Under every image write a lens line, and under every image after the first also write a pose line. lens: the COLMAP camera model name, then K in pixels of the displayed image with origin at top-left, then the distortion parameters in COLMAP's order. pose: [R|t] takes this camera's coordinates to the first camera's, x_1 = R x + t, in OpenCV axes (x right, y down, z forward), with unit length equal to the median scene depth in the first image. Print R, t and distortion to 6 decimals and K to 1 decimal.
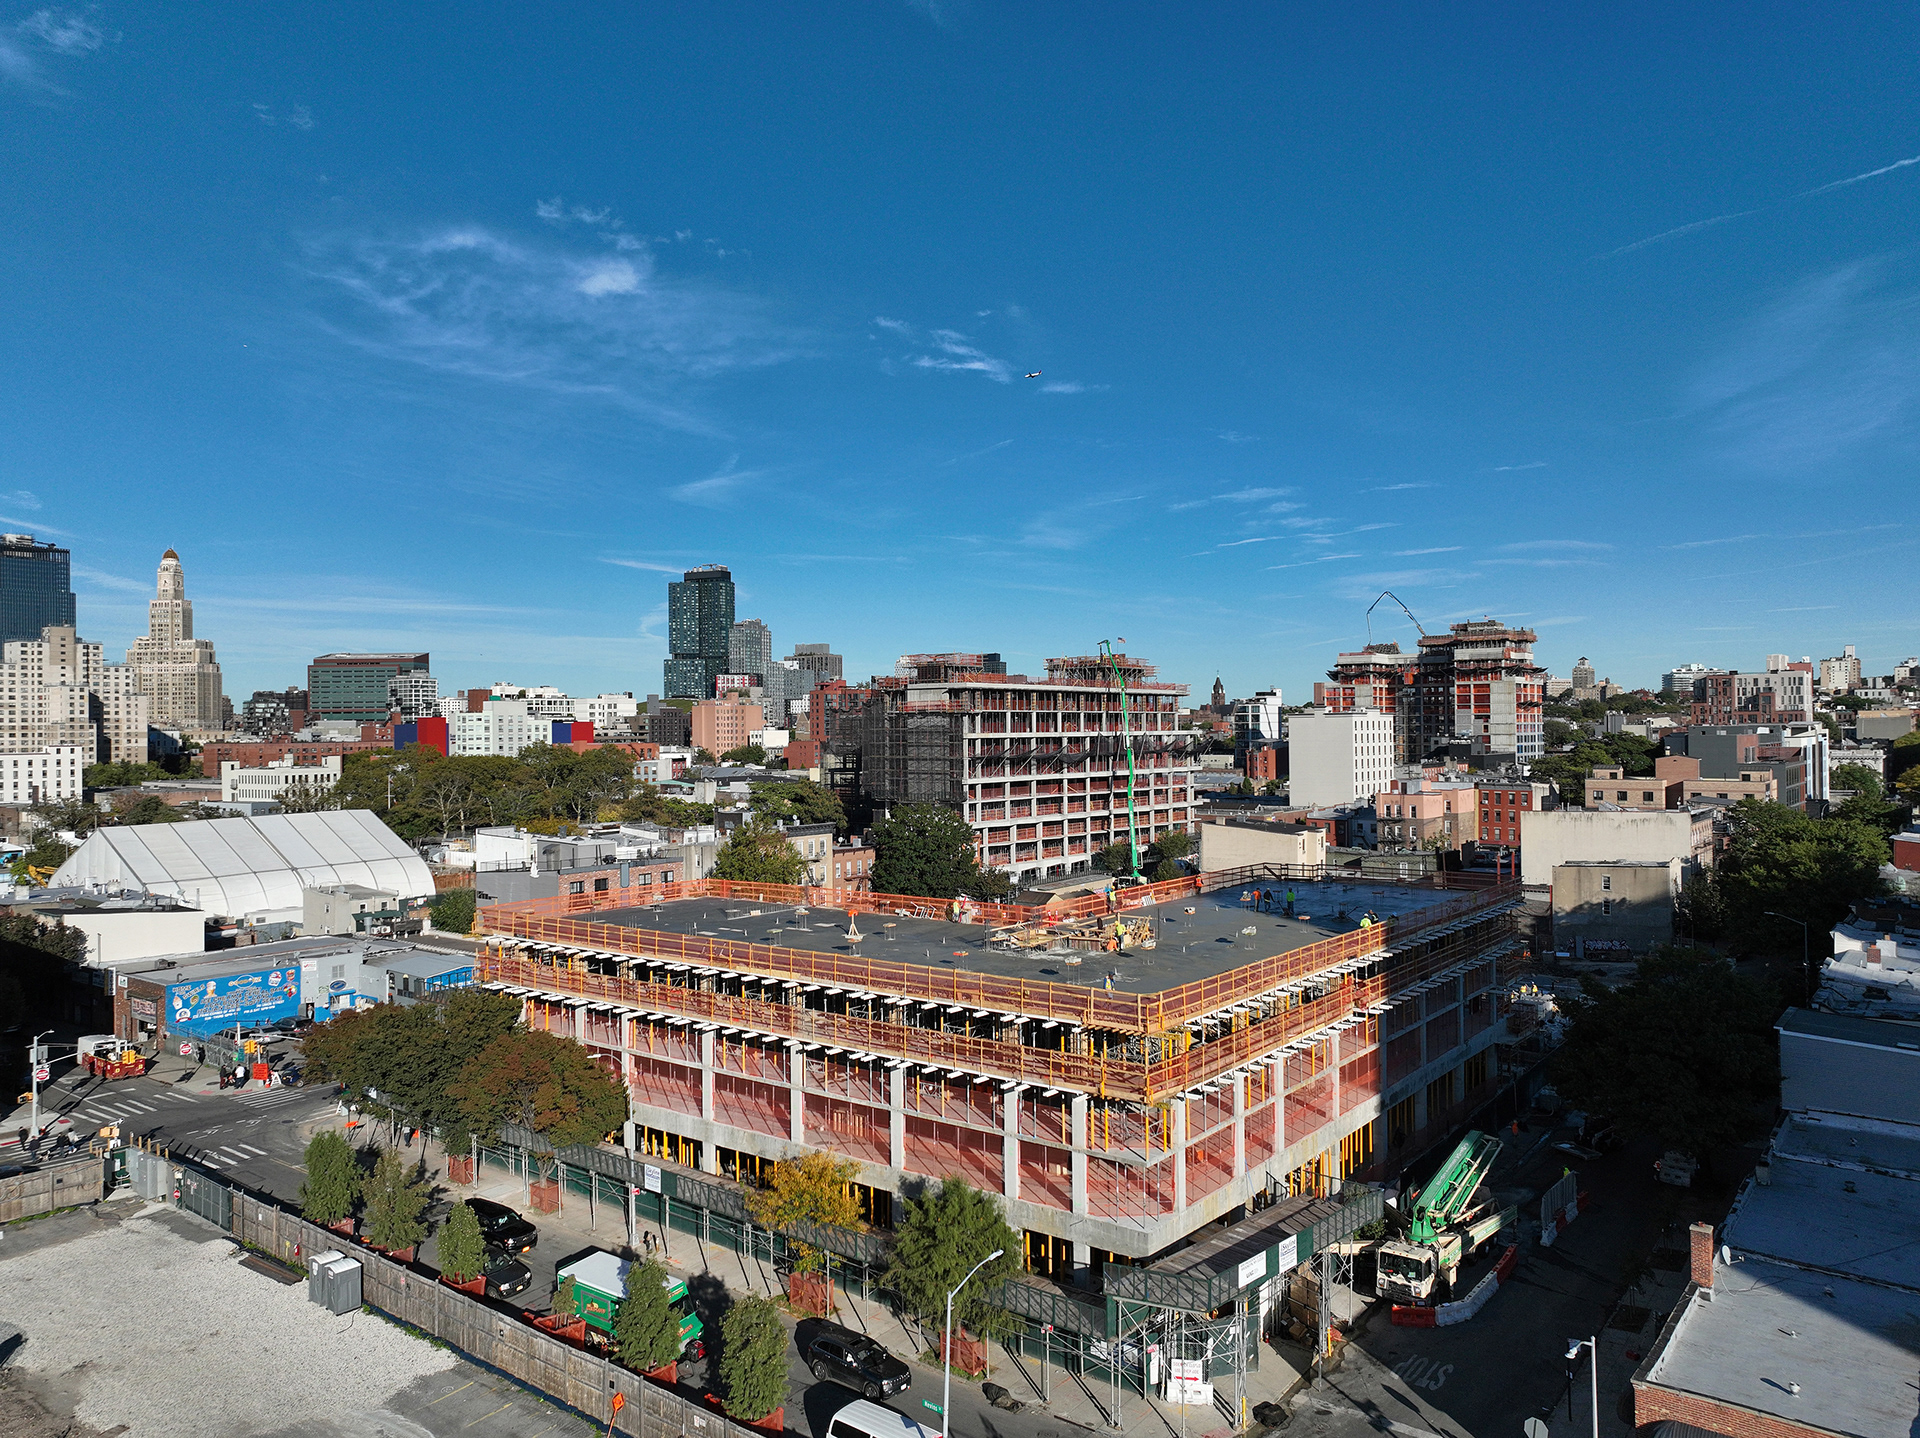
lens RADIAL K [[1344.2, 0, 962.8], [0, 1344.2, 719.2], [0, 0, 1]] dist [-0.003186, 0.021231]
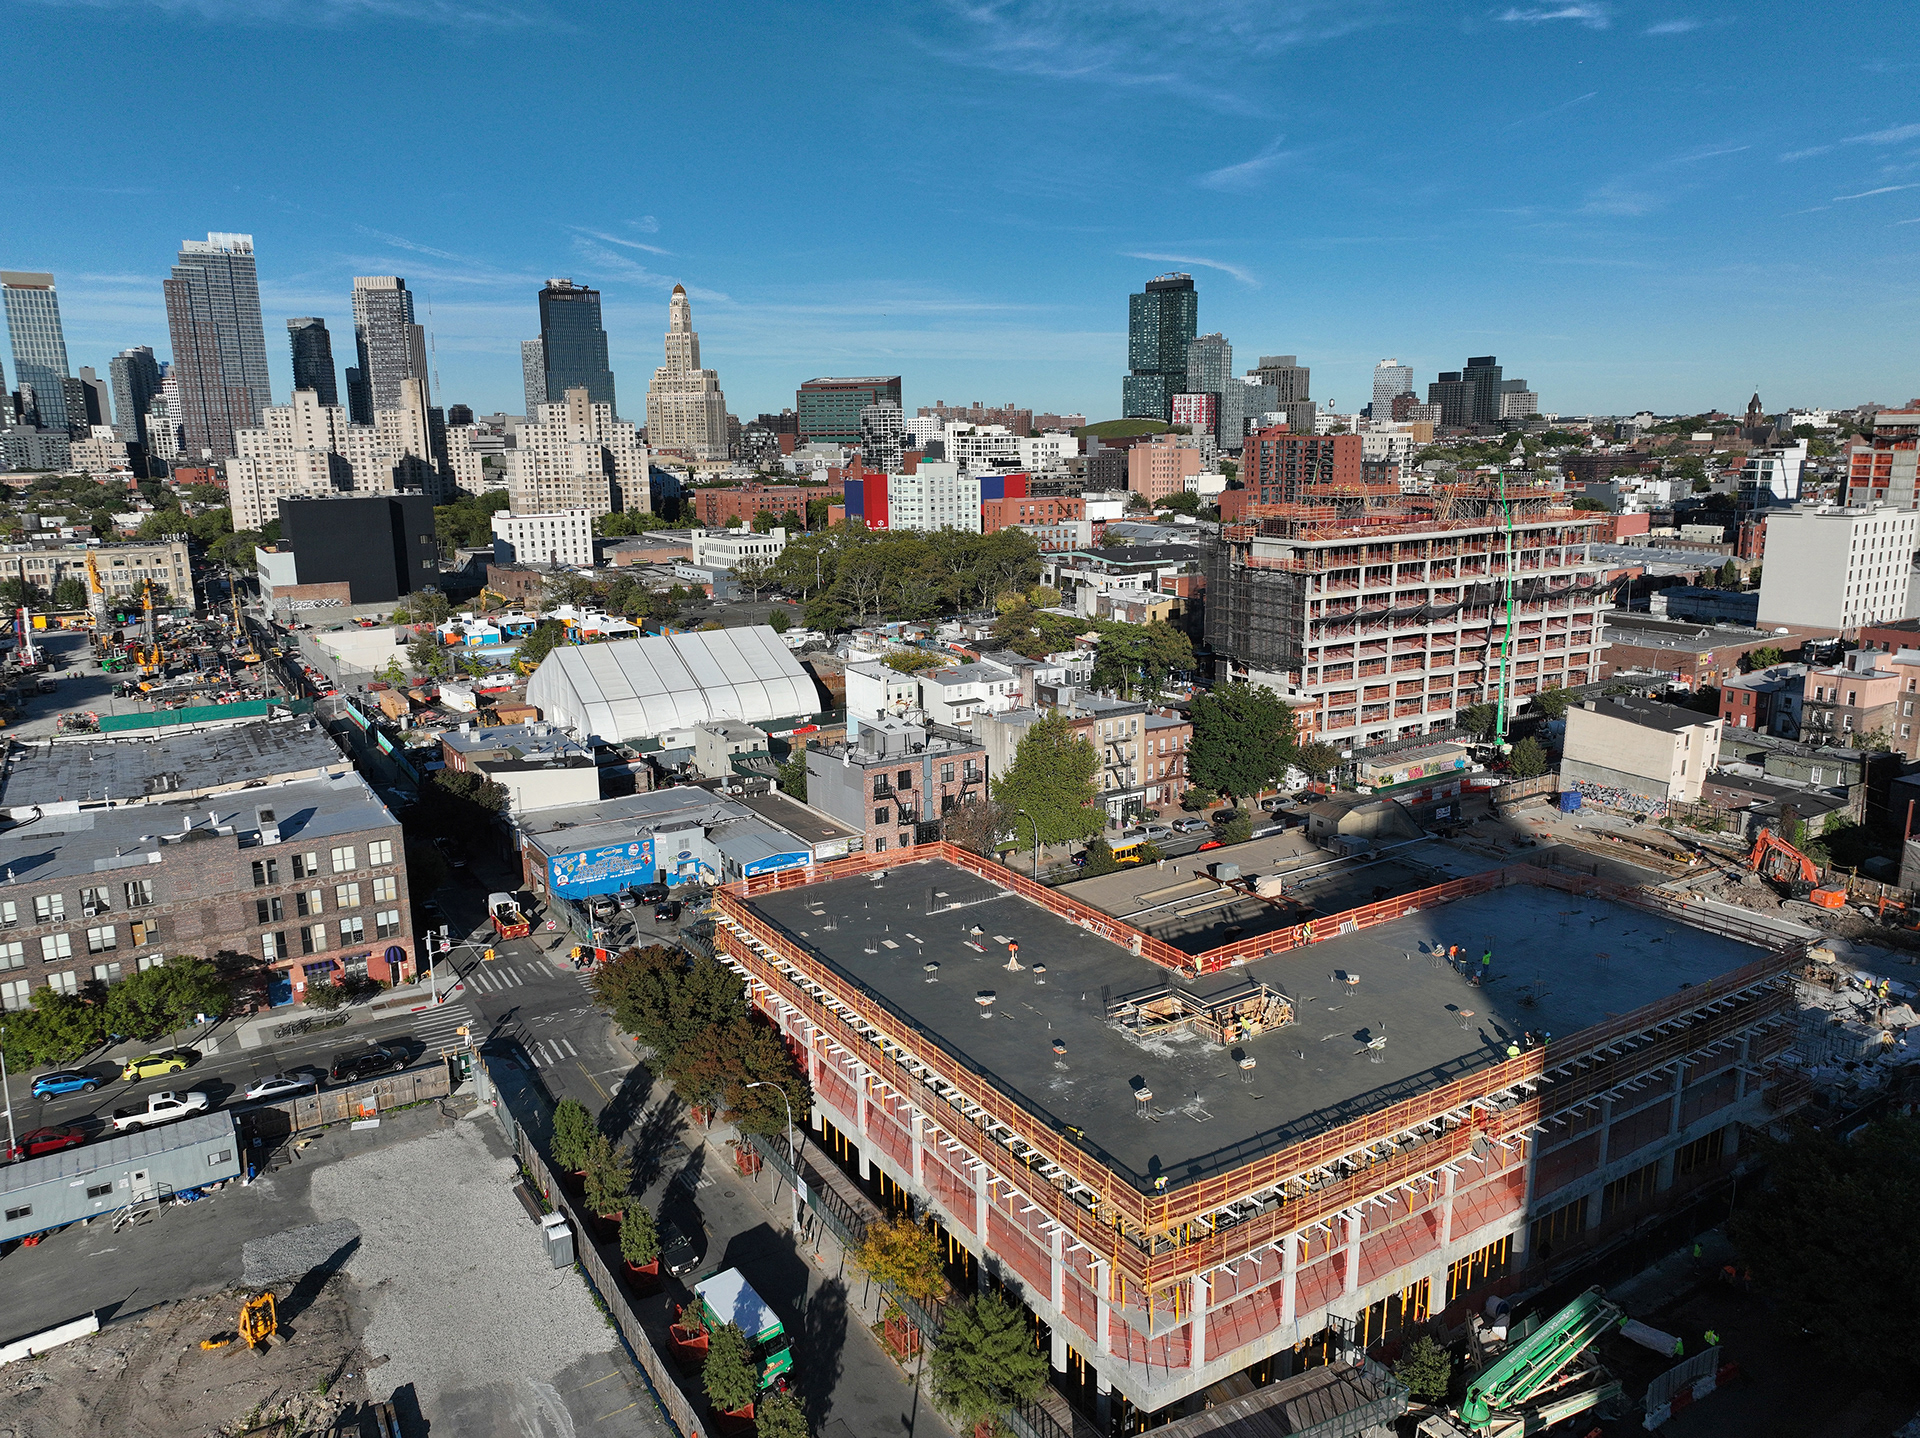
lens RADIAL K [[1344.5, 0, 963.8], [0, 1344.5, 720.6], [0, 0, 1]] dist [0.004527, 0.003761]
pose [[0.940366, 0.069042, -0.333084, 0.093729], [0.006366, 0.975442, 0.220163, -0.111241], [0.340105, -0.209154, 0.916833, 0.023024]]
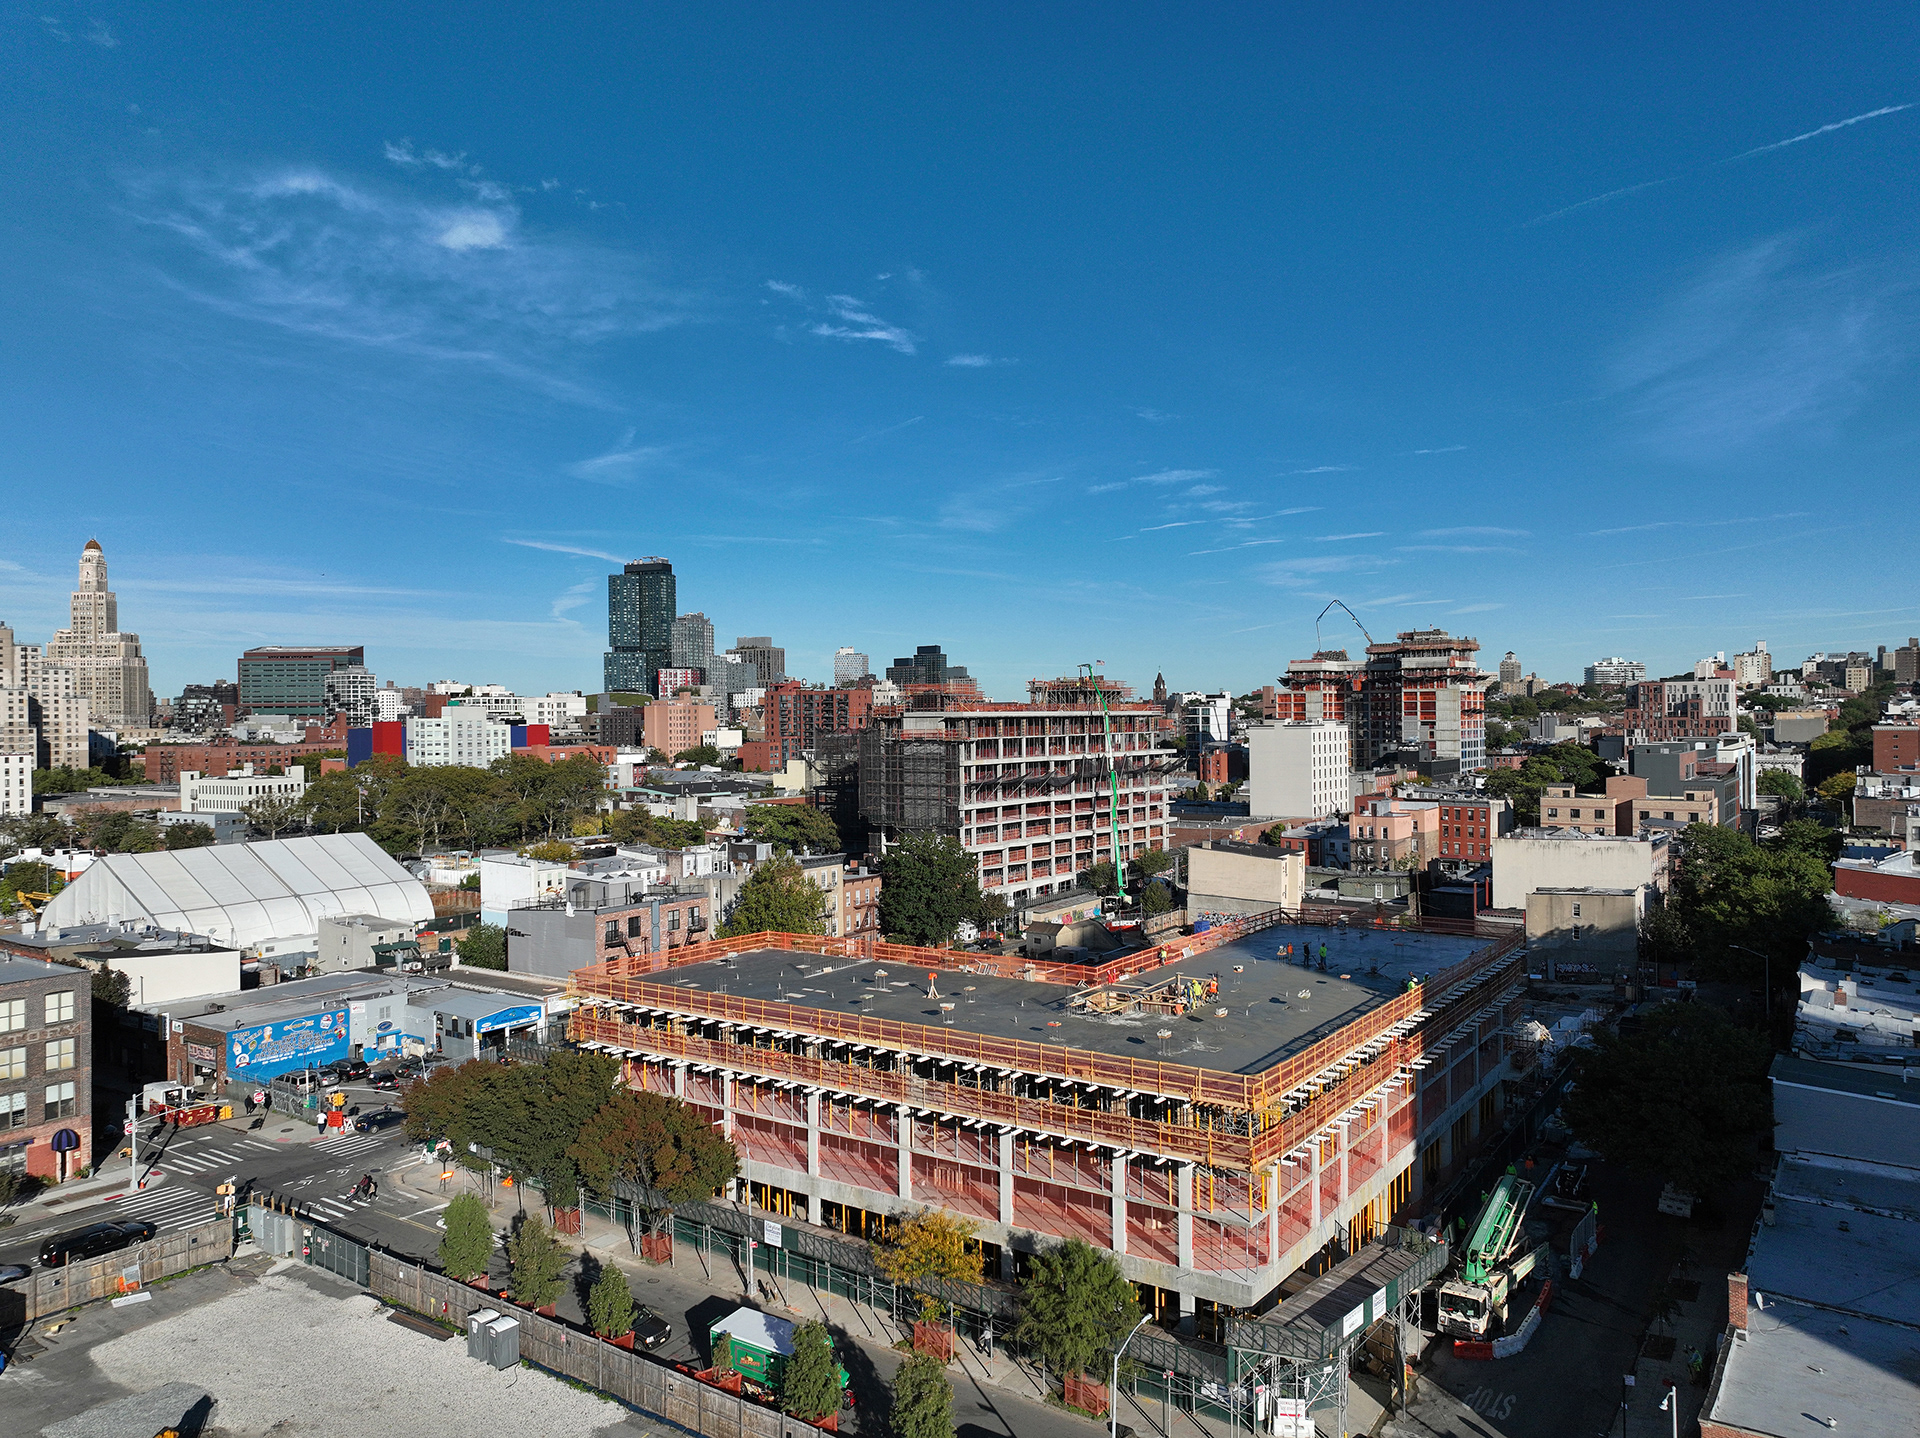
lens RADIAL K [[1344.2, 0, 962.8], [0, 1344.2, 719.2], [0, 0, 1]] dist [-0.003186, 0.021231]
pose [[0.998785, -0.000532, 0.049275, -0.046845], [0.000076, 0.999957, 0.009244, -0.030466], [-0.049278, -0.009229, 0.998742, -0.032510]]
